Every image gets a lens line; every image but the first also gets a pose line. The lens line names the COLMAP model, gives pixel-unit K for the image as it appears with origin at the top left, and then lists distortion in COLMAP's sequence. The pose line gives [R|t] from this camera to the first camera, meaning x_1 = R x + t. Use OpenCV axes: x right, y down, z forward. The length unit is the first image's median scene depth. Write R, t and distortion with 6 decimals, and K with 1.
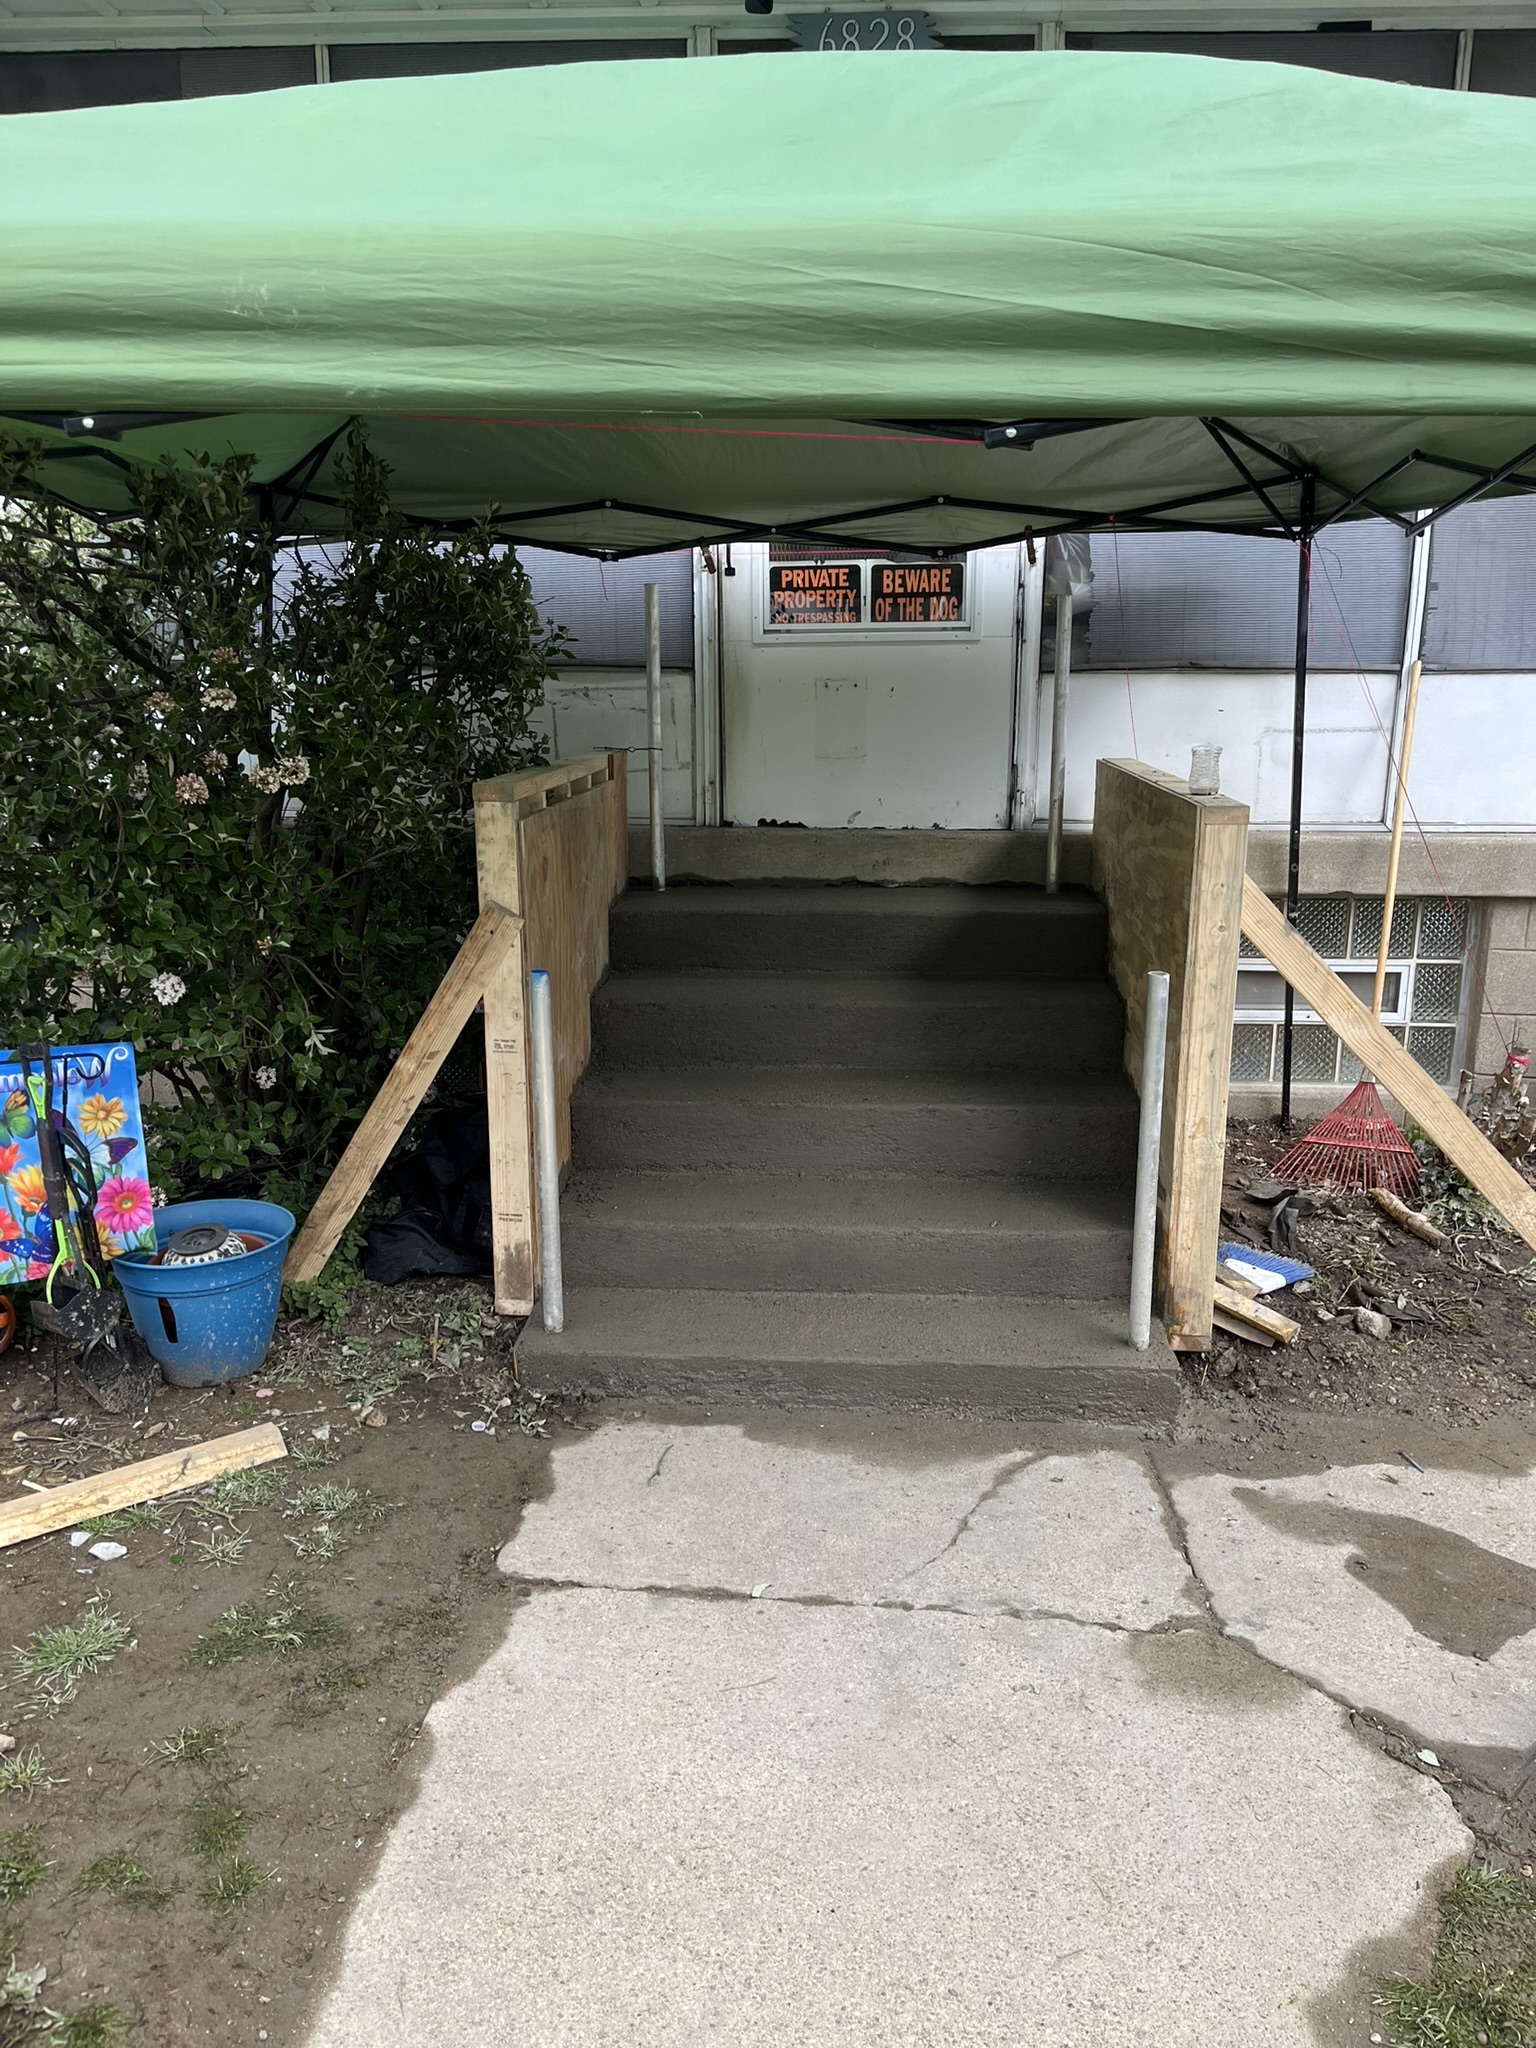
lens RADIAL K [[1547.6, 0, 760.4], [0, 1547.6, 1038.8], [0, 0, 1]] dist [0.064654, -0.096377]
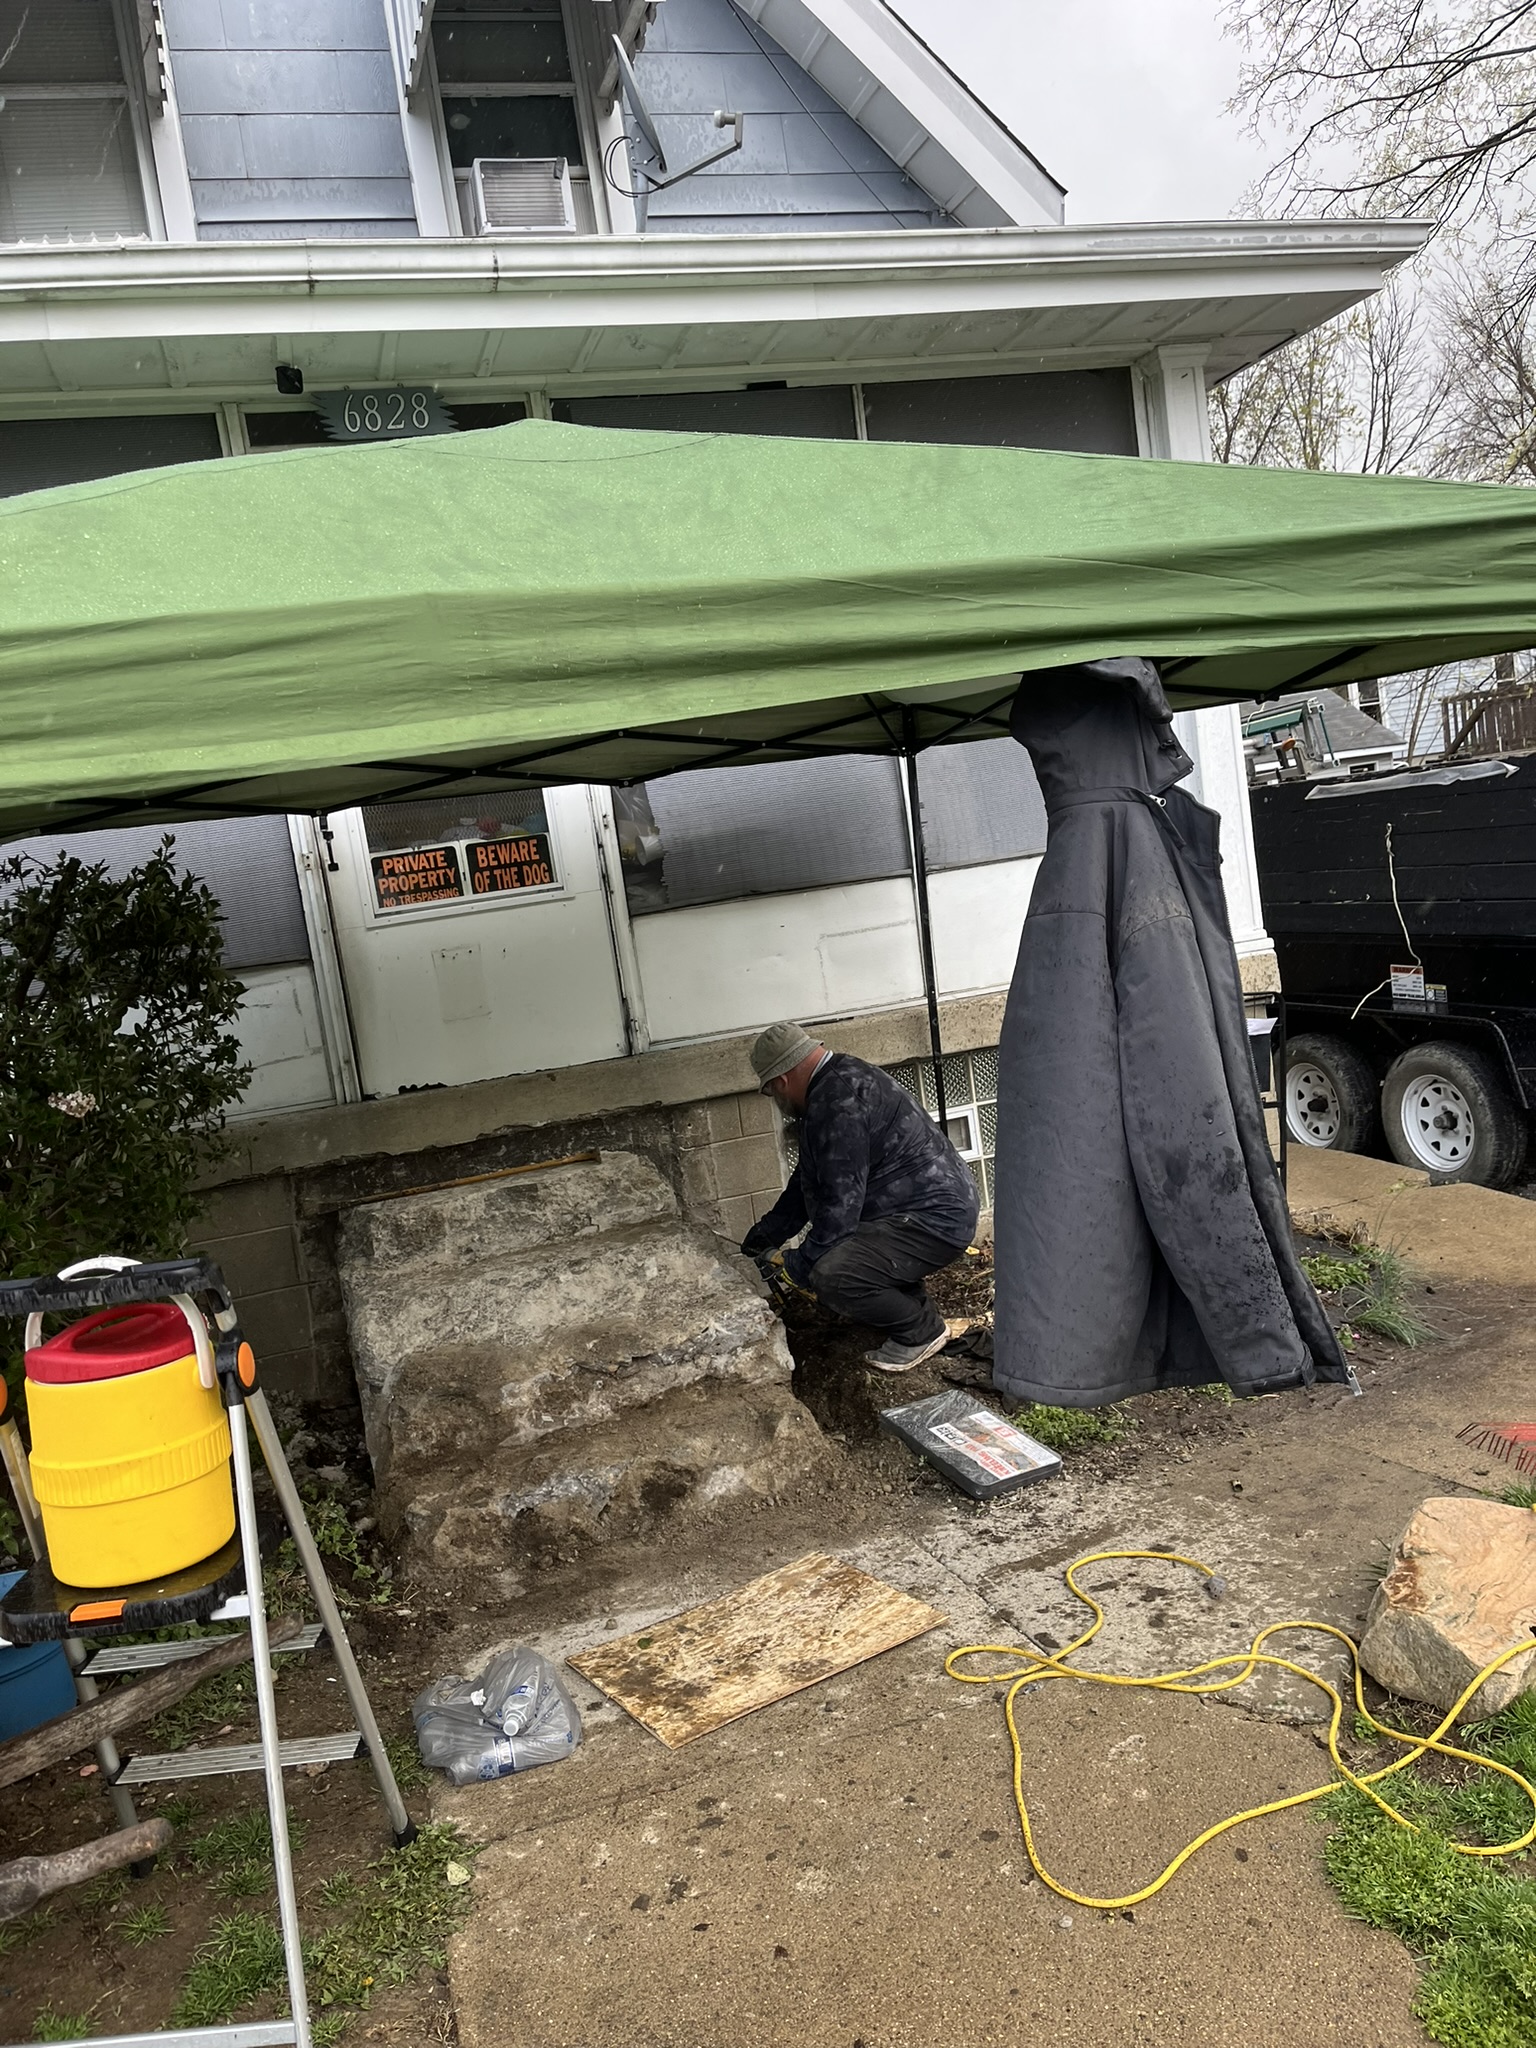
lens RADIAL K [[1547.6, 0, 760.4], [0, 1547.6, 1038.8], [0, 0, 1]] dist [0.064654, -0.096377]
pose [[0.924453, -0.170492, 0.341055, -0.172653], [0.222334, 0.967693, -0.118905, 0.007968], [-0.309764, 0.185751, 0.932493, -0.085434]]
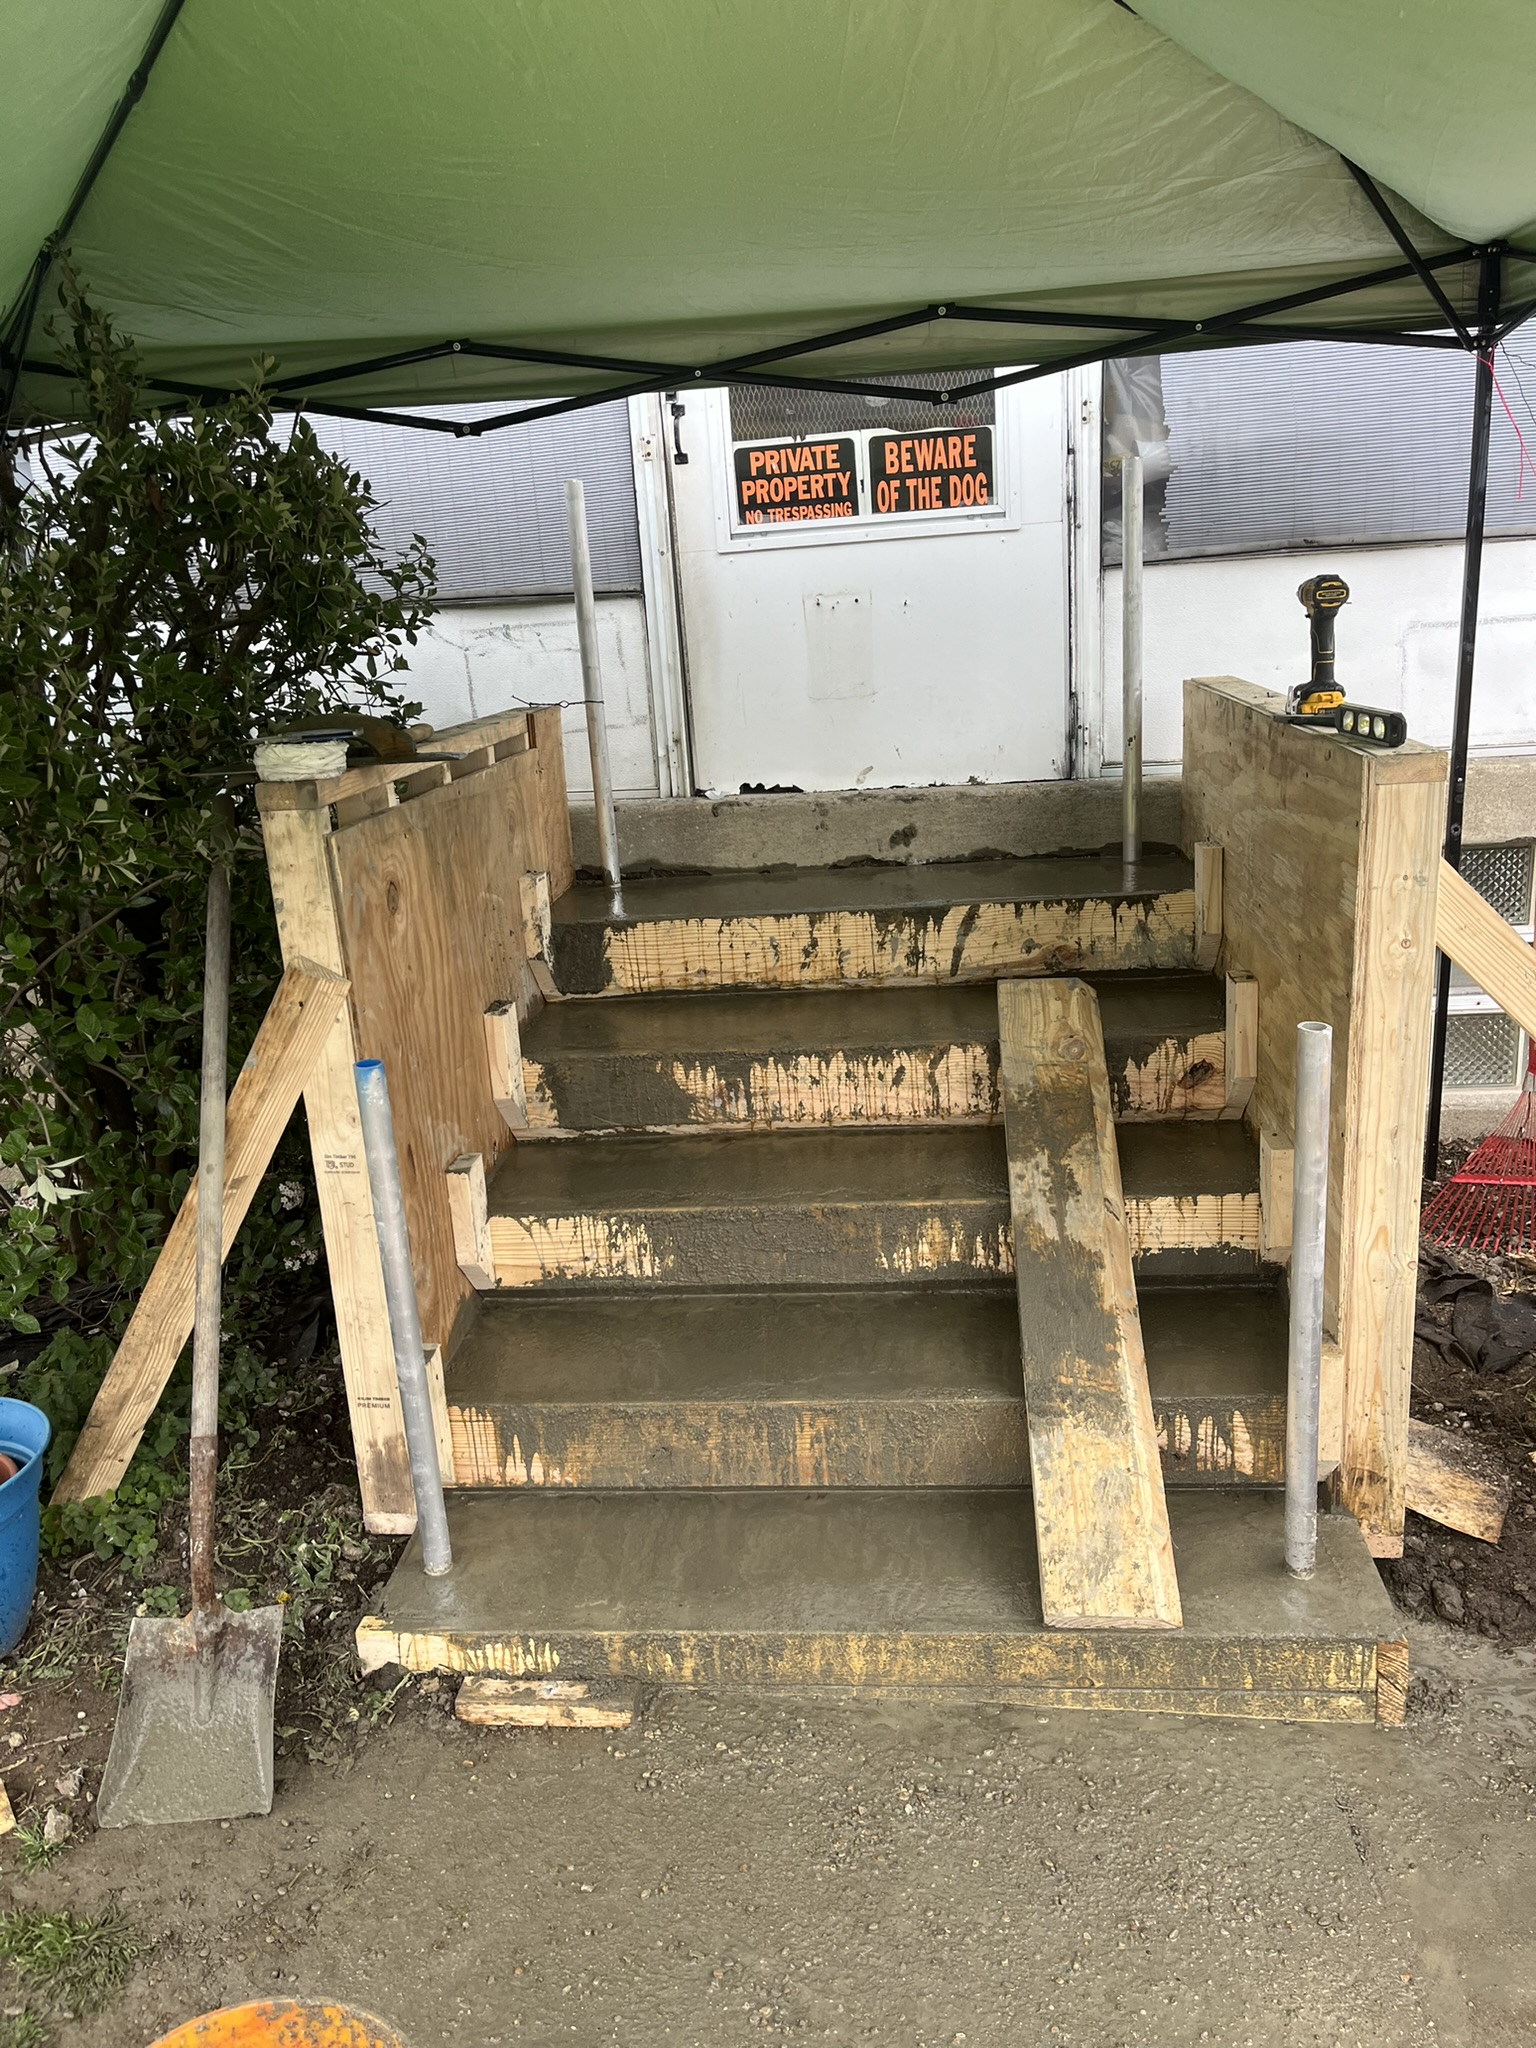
lens RADIAL K [[1547.3, 0, 768.0], [0, 1547.3, 1024.0], [0, 0, 1]] dist [0.027298, -0.007498]
pose [[0.997661, -0.051962, -0.044412, 0.053982], [0.053631, 0.997866, 0.037247, -0.069024], [0.042382, -0.039542, 0.998319, 0.312379]]
